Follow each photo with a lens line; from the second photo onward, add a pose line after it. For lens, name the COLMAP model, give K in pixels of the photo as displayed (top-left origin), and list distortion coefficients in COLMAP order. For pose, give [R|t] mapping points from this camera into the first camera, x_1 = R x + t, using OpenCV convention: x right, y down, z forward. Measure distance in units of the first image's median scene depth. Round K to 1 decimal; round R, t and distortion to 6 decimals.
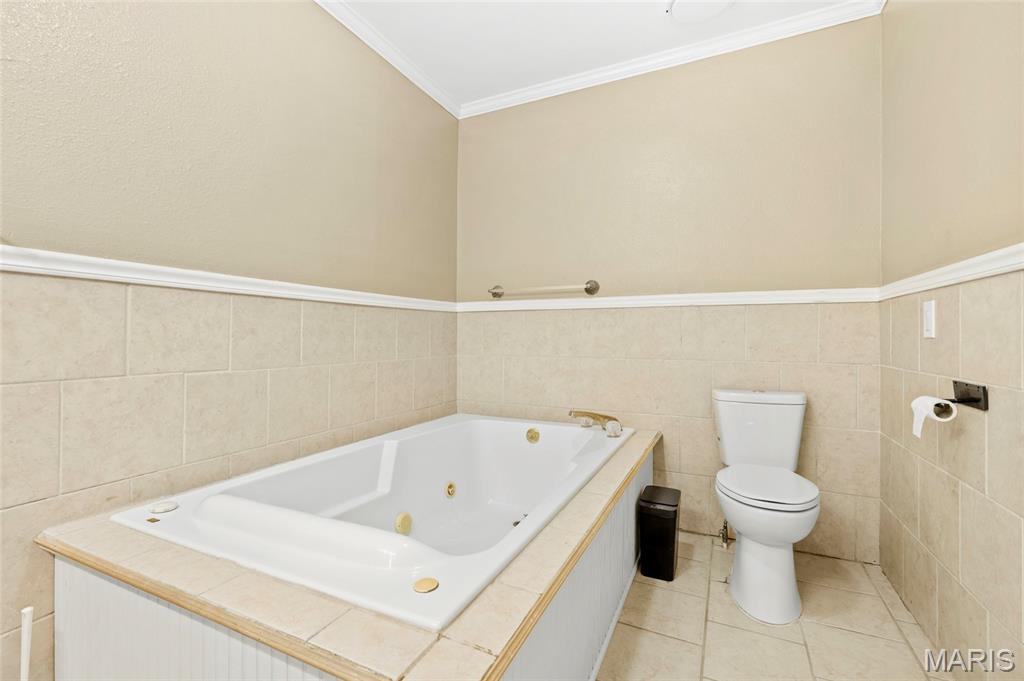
lens RADIAL K [[447.9, 0, 512.0], [0, 447.9, 340.5], [0, 0, 1]] dist [0.001080, 0.000188]
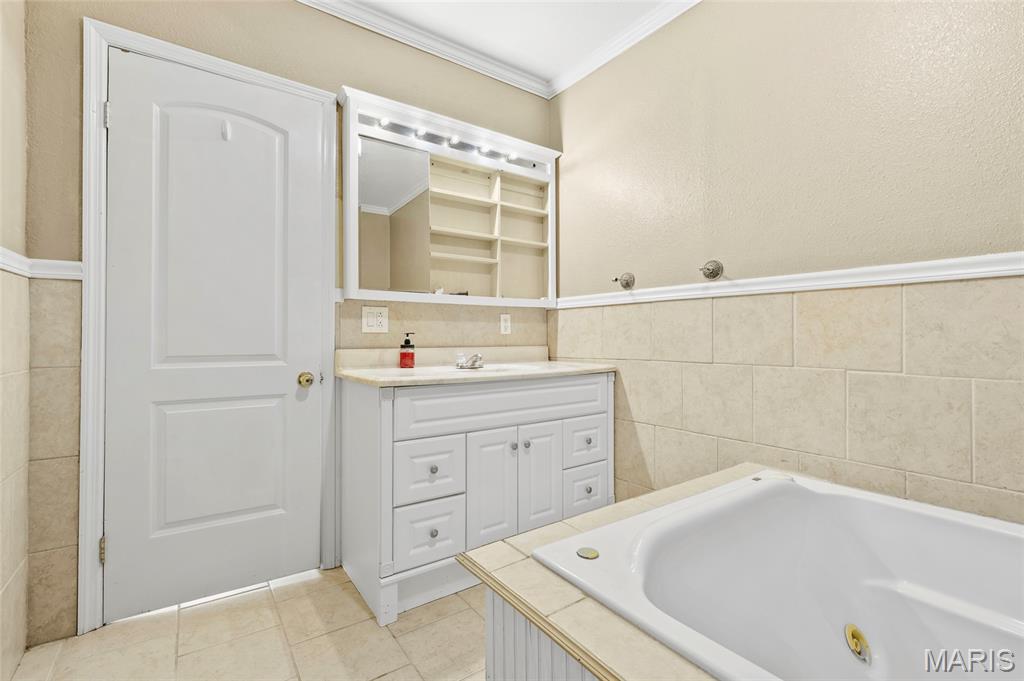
lens RADIAL K [[447.9, 0, 512.0], [0, 447.9, 340.5], [0, 0, 1]] dist [0.001080, 0.000188]
pose [[-0.489522, 0.006997, -0.871963, 0.541262], [-0.004185, 0.999937, 0.010373, -0.003062], [0.871981, 0.008727, -0.489462, 0.839985]]
